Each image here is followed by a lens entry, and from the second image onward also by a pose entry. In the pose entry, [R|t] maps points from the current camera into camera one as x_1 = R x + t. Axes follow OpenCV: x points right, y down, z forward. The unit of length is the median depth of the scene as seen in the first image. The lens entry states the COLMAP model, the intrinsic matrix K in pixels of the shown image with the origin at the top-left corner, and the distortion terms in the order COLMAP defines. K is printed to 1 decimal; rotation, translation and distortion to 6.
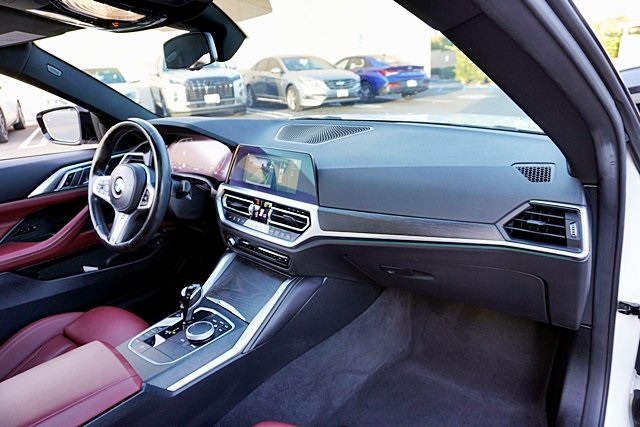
lens RADIAL K [[429.8, 0, 319.0], [0, 429.8, 215.4], [0, 0, 1]] dist [-0.044023, 0.031721]
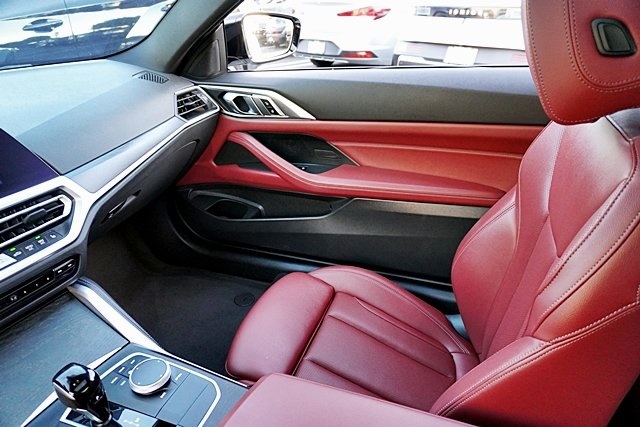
lens RADIAL K [[429.8, 0, 321.7], [0, 429.8, 214.7], [0, 0, 1]] dist [-0.044023, 0.031721]
pose [[-0.298492, -0.378649, 0.876086, -0.729793], [0.347310, 0.811904, 0.469242, -0.140098], [-0.888976, 0.444338, -0.110838, 0.601831]]
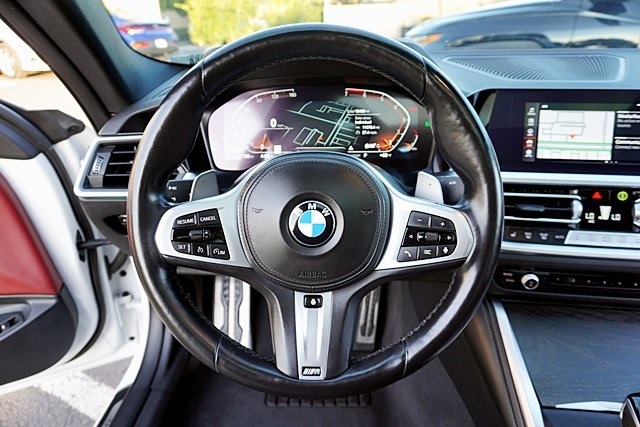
lens RADIAL K [[429.8, 0, 319.1], [0, 429.8, 215.4], [0, 0, 1]] dist [-0.044023, 0.031721]
pose [[0.807558, -0.199204, 0.555128, -0.696483], [0.159177, 0.979920, 0.120078, -0.119707], [-0.567902, -0.008606, 0.823051, 0.754003]]
